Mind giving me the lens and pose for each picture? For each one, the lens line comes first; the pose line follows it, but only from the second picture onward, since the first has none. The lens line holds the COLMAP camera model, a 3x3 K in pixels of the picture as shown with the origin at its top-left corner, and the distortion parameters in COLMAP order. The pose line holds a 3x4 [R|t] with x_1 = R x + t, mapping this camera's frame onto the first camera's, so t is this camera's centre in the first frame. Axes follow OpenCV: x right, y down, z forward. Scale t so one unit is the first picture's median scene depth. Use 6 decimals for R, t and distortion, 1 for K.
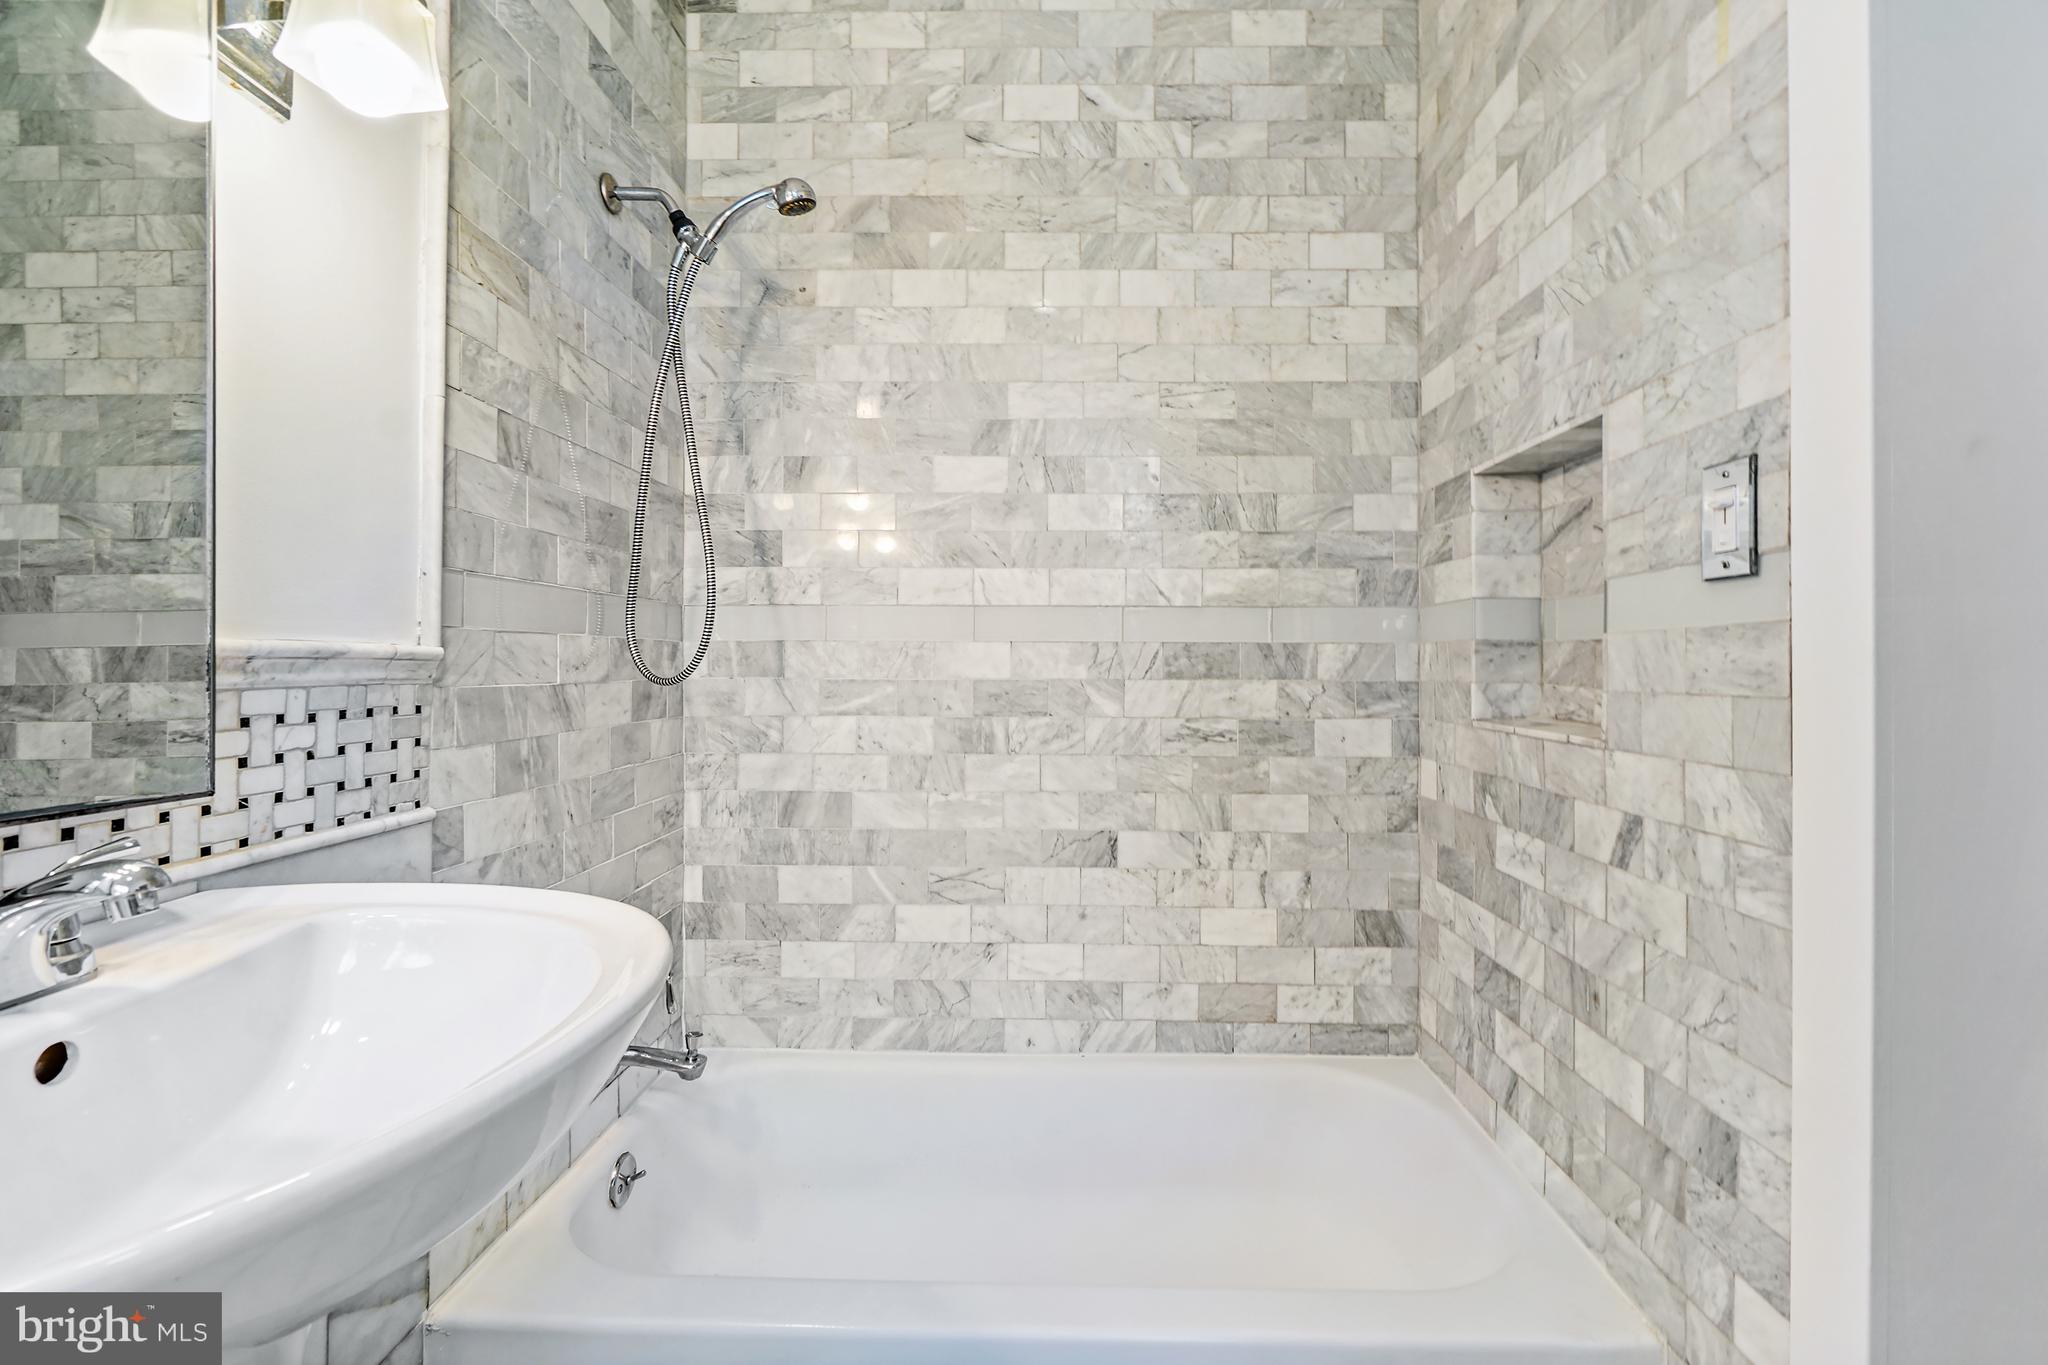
lens RADIAL K [[909.2, 0, 1050.1], [0, 909.2, 656.3], [0, 0, 1]] dist [-0.002051, -0.001610]
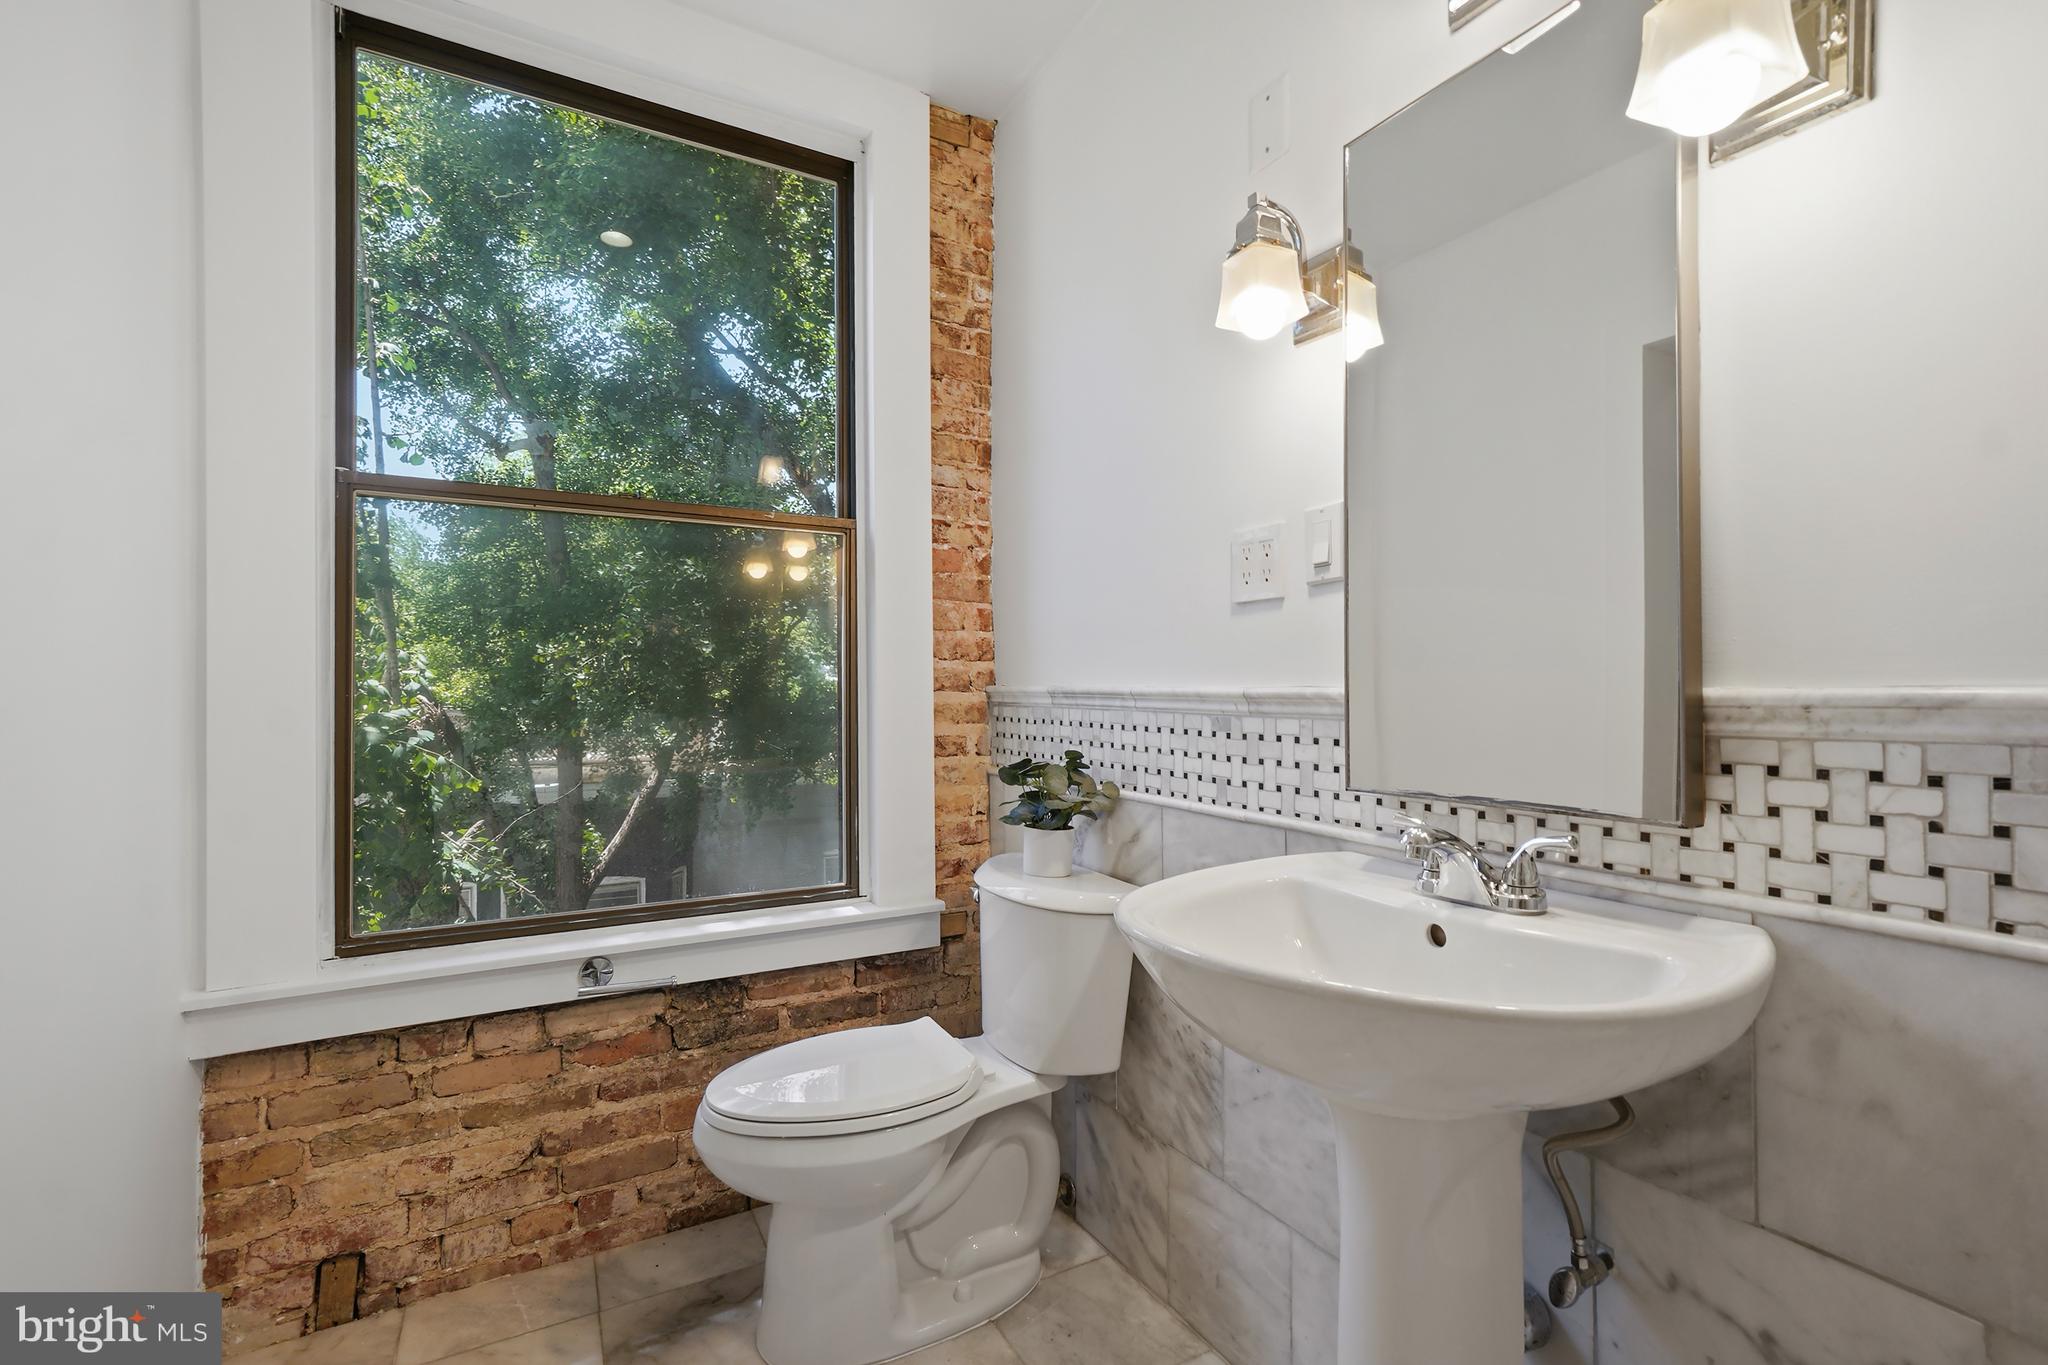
lens RADIAL K [[919.8, 0, 1021.7], [0, 919.8, 685.7], [0, 0, 1]] dist [-0.027320, 0.011022]
pose [[-0.872080, -0.003952, -0.489347, 0.151849], [0.006566, 0.999783, -0.019775, -0.003581], [0.489319, -0.020458, -0.871865, 0.667265]]
